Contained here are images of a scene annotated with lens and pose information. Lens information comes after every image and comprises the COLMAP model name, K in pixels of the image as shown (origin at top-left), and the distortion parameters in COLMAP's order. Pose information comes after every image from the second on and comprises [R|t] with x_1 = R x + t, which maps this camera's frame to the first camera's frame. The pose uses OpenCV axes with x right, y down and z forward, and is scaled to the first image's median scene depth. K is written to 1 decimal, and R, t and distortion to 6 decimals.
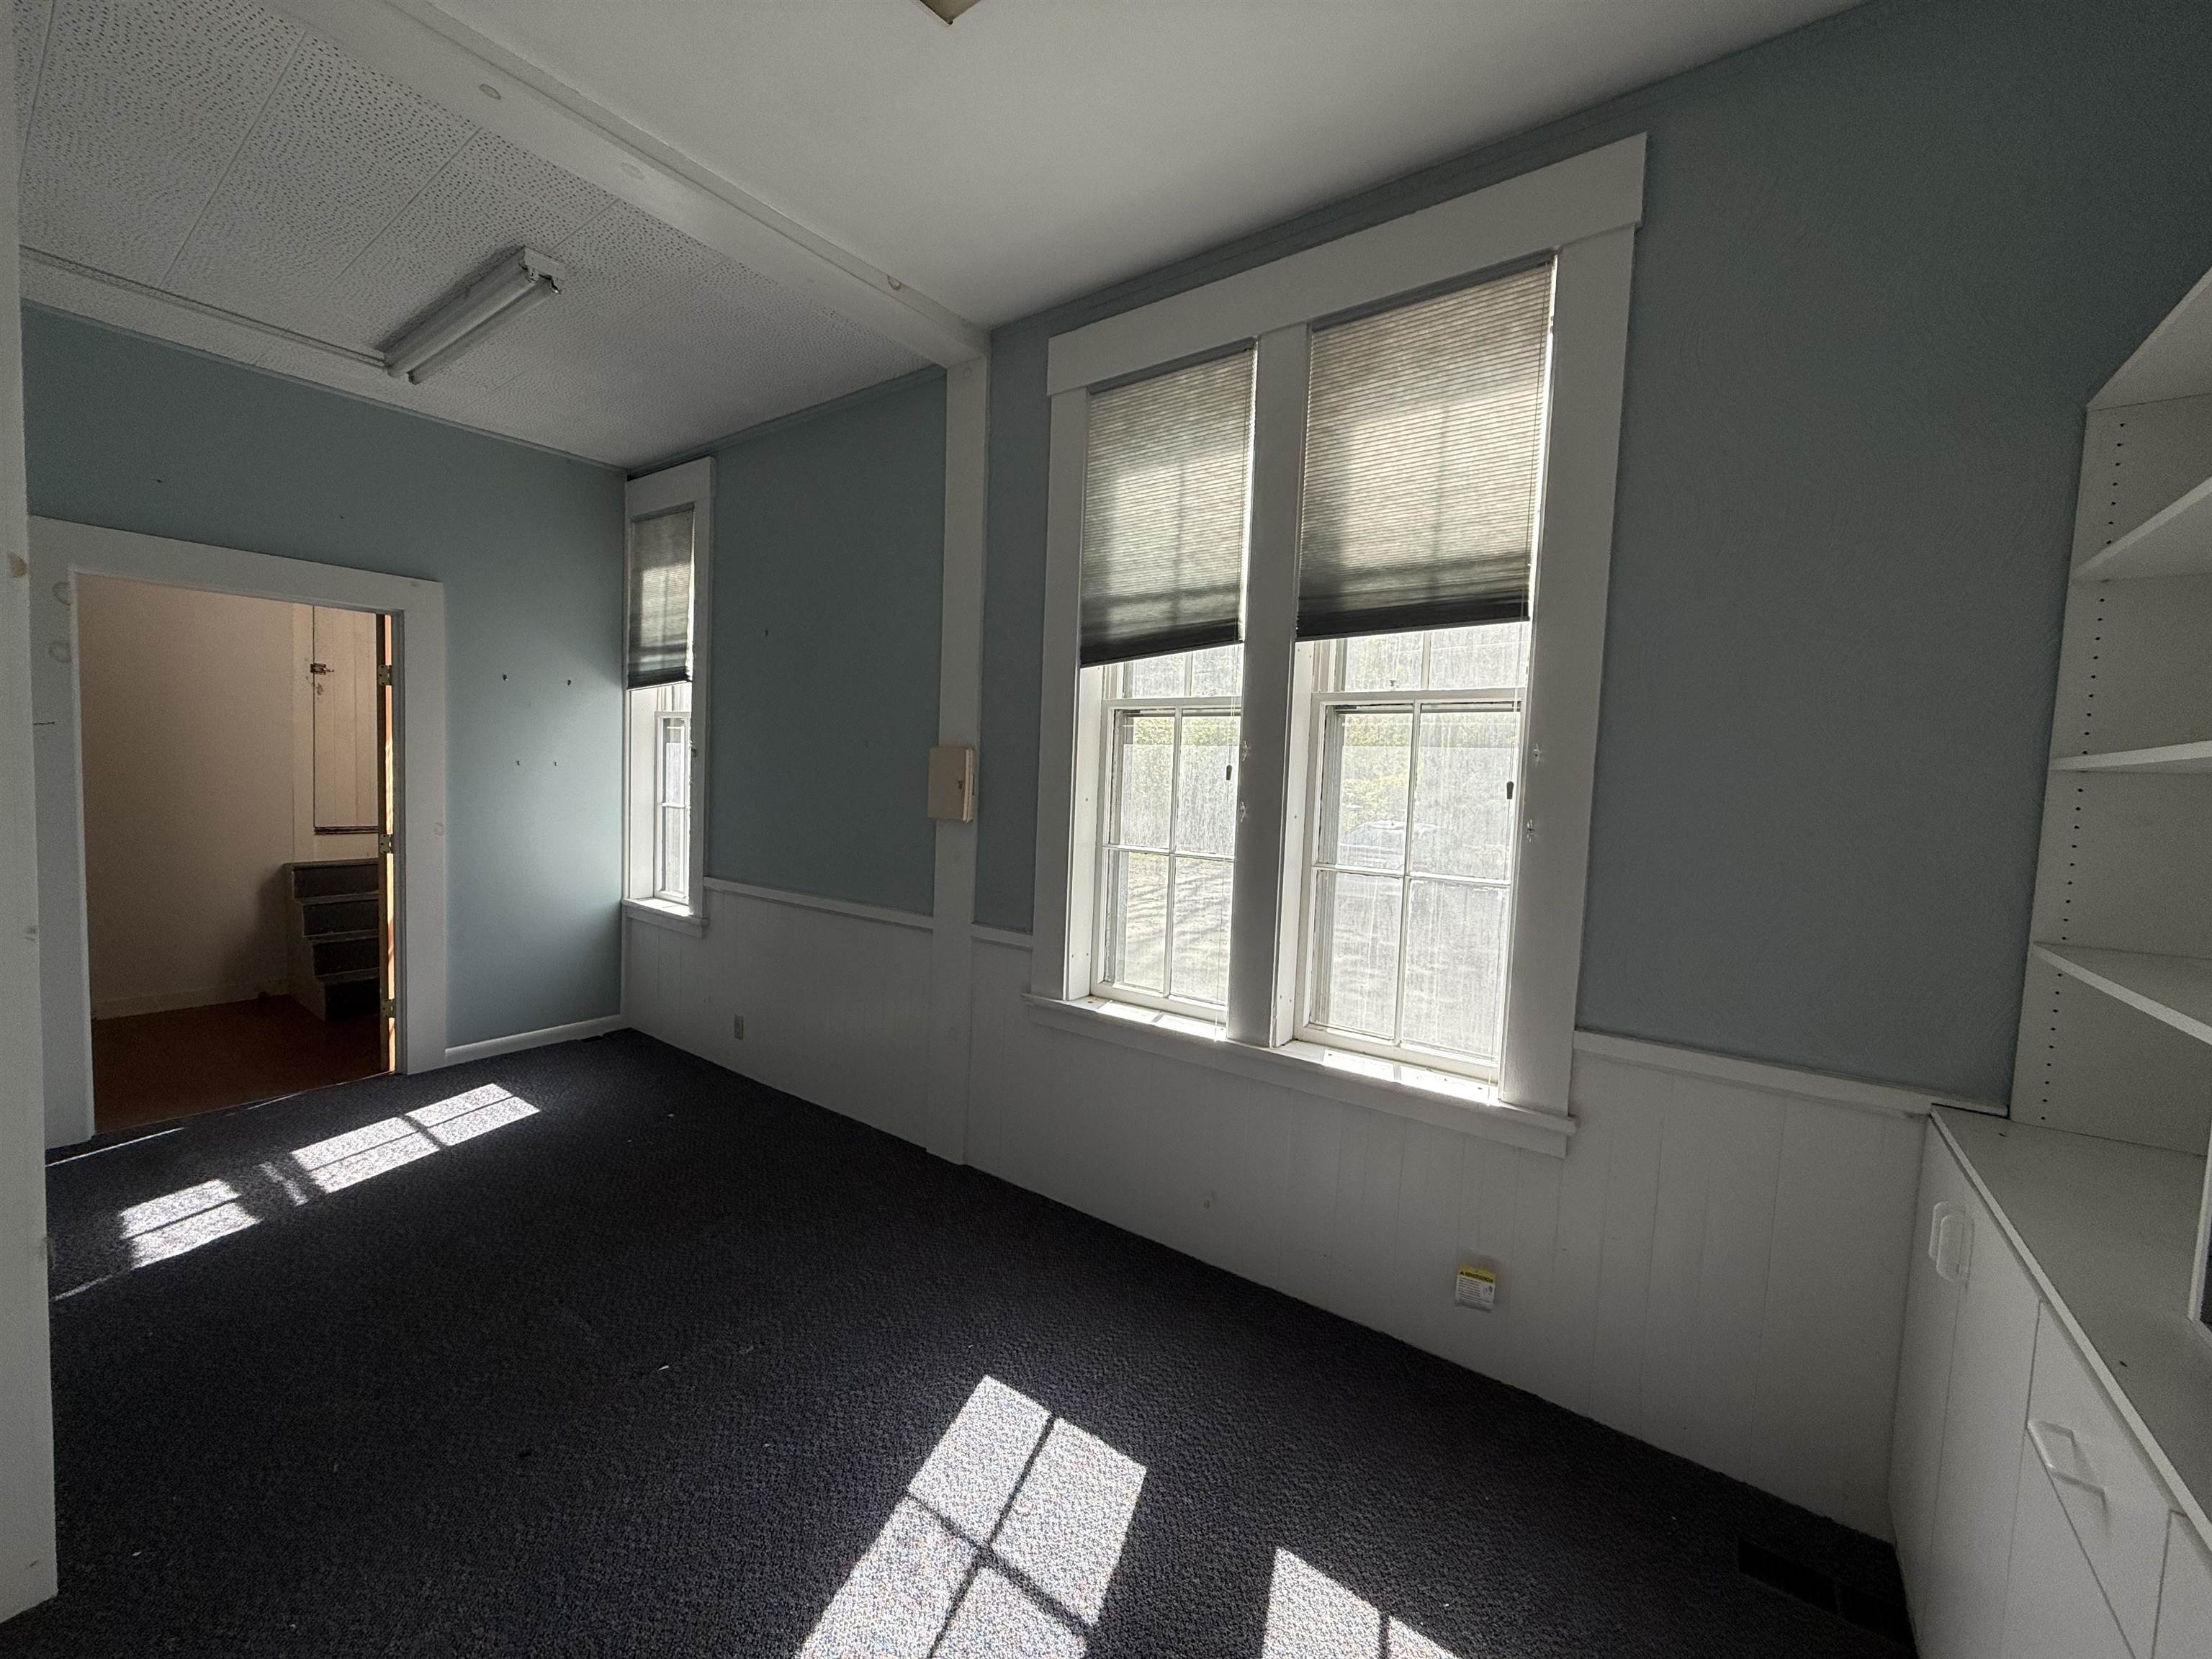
lens RADIAL K [[879.4, 0, 1096.3], [0, 879.4, 834.8], [0, 0, 1]] dist [-0.001498, 0.000577]
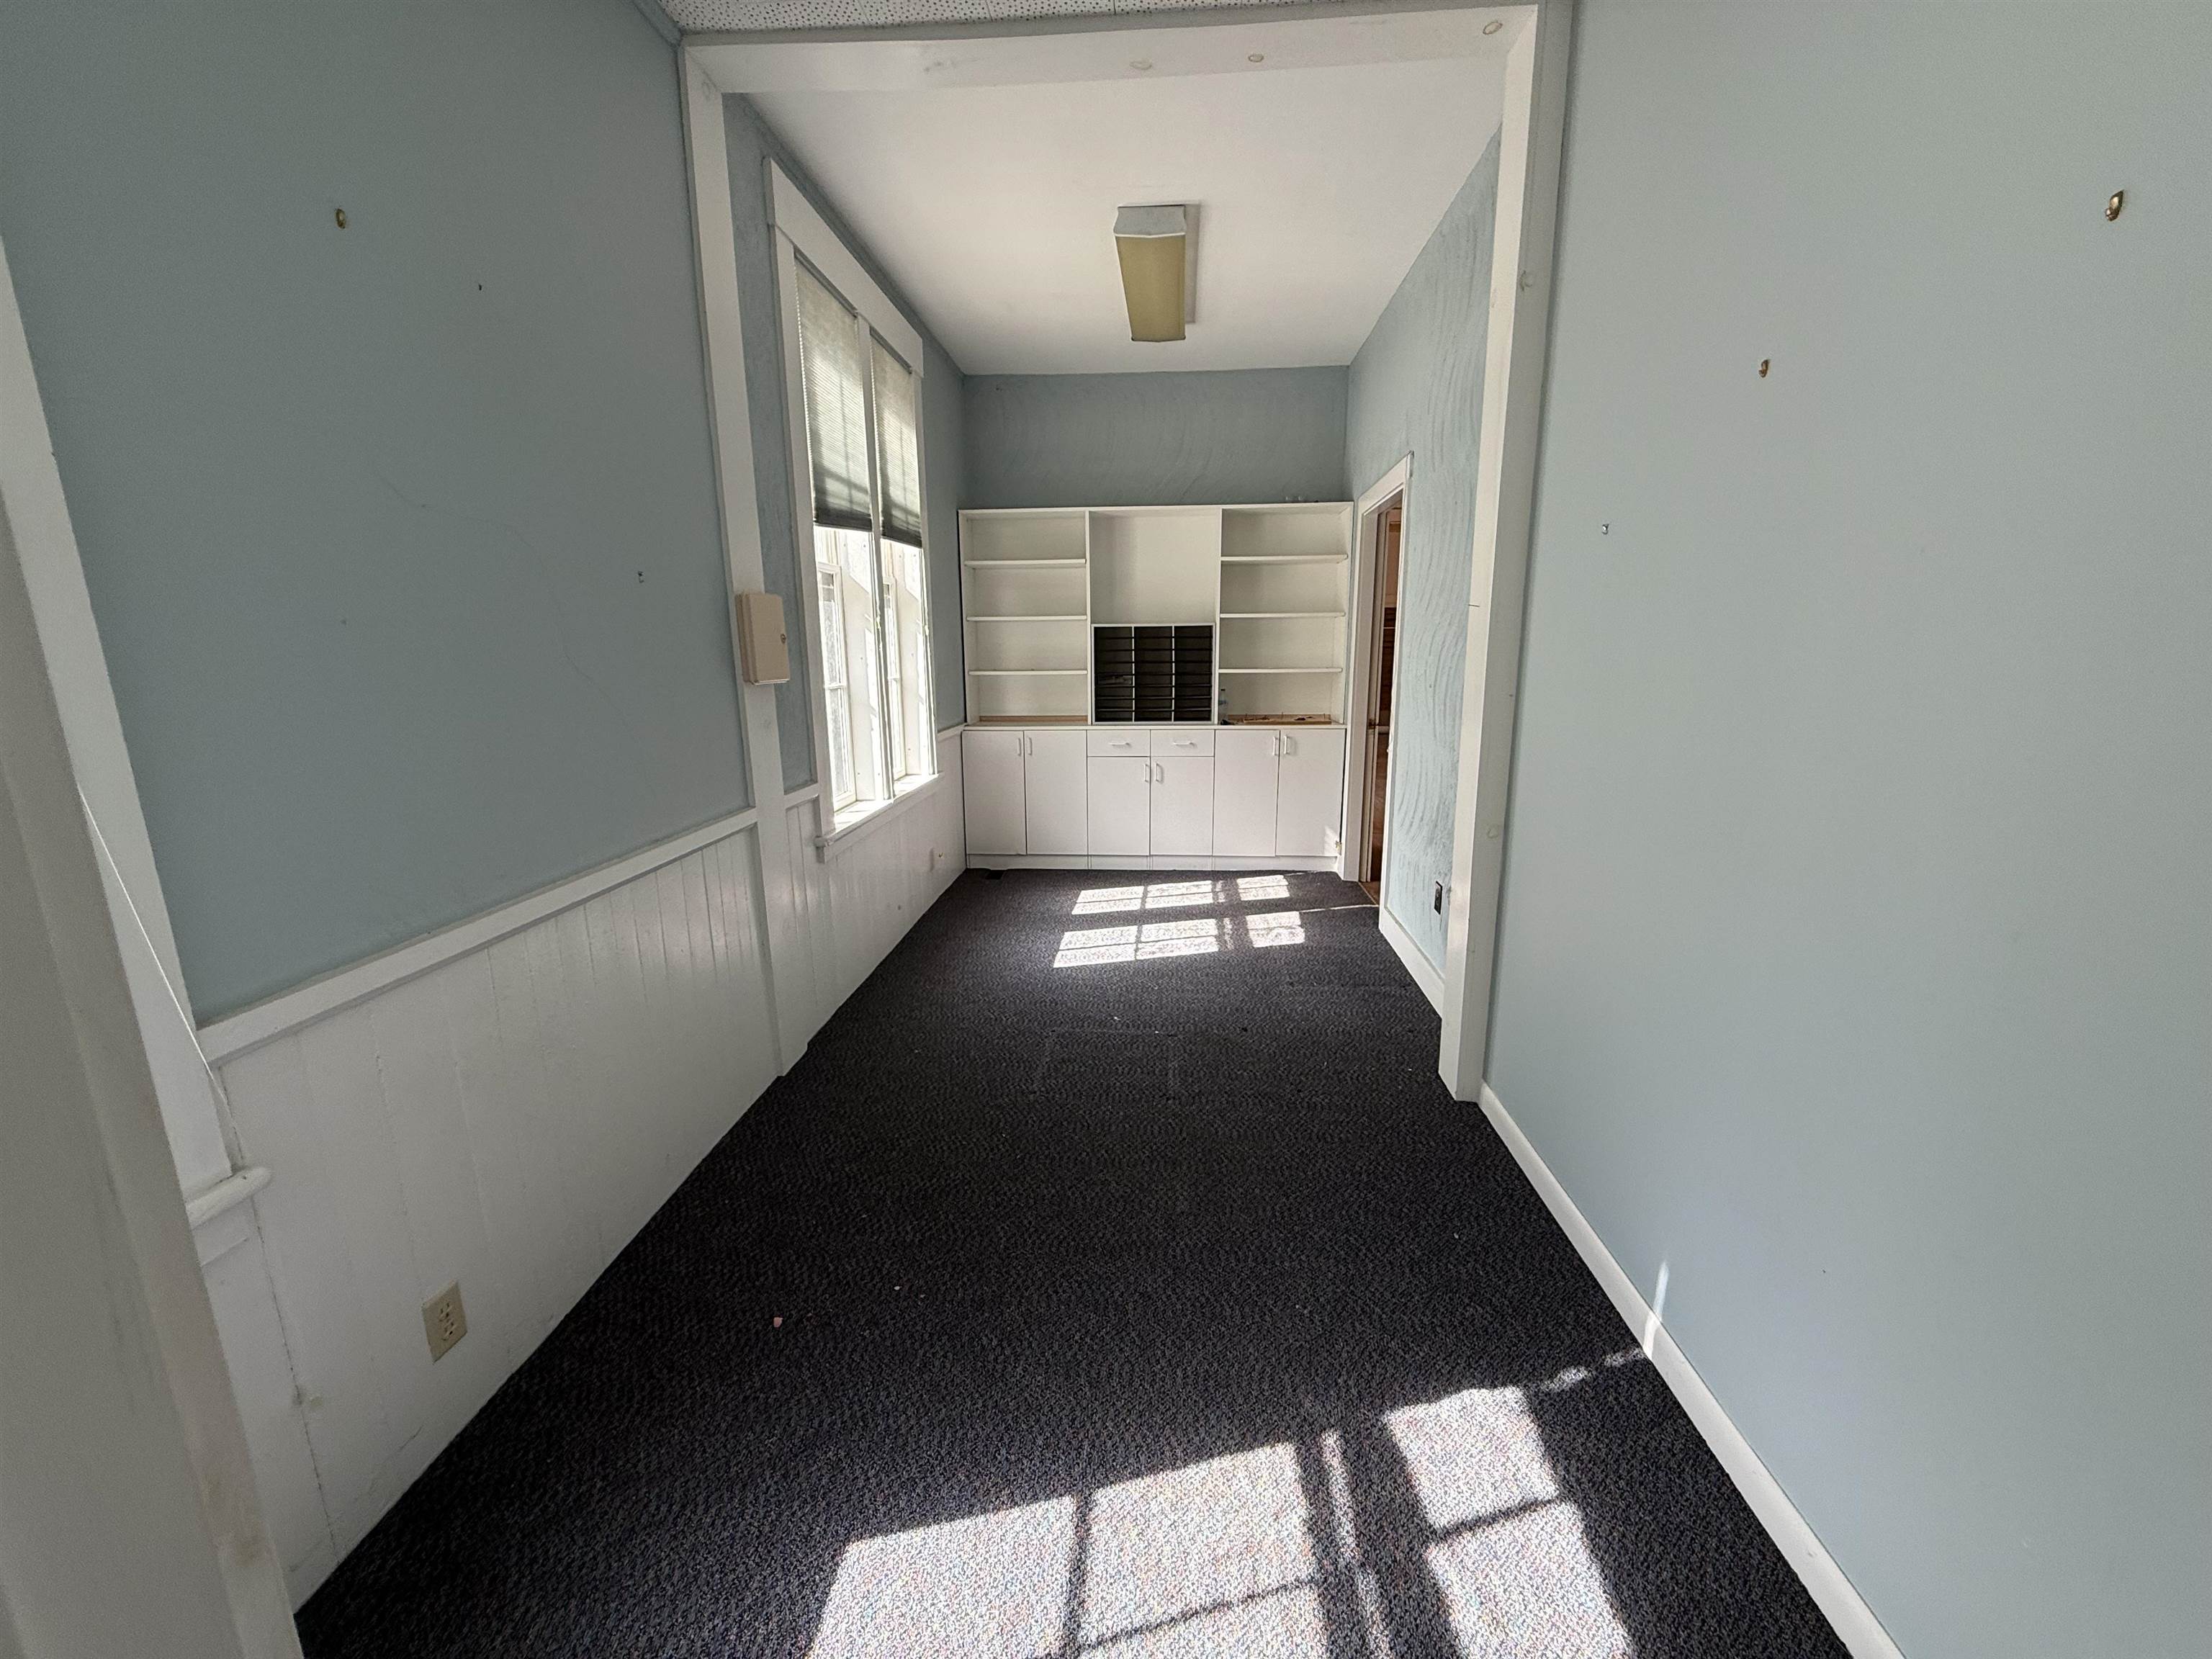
lens RADIAL K [[879.4, 0, 1106.9], [0, 879.4, 821.9], [0, 0, 1]] dist [-0.001498, 0.000577]
pose [[-0.535210, -0.206634, 0.819056, -1.198372], [0.043742, 0.961539, 0.271163, -0.115551], [-0.843586, 0.180956, -0.505587, 1.323228]]
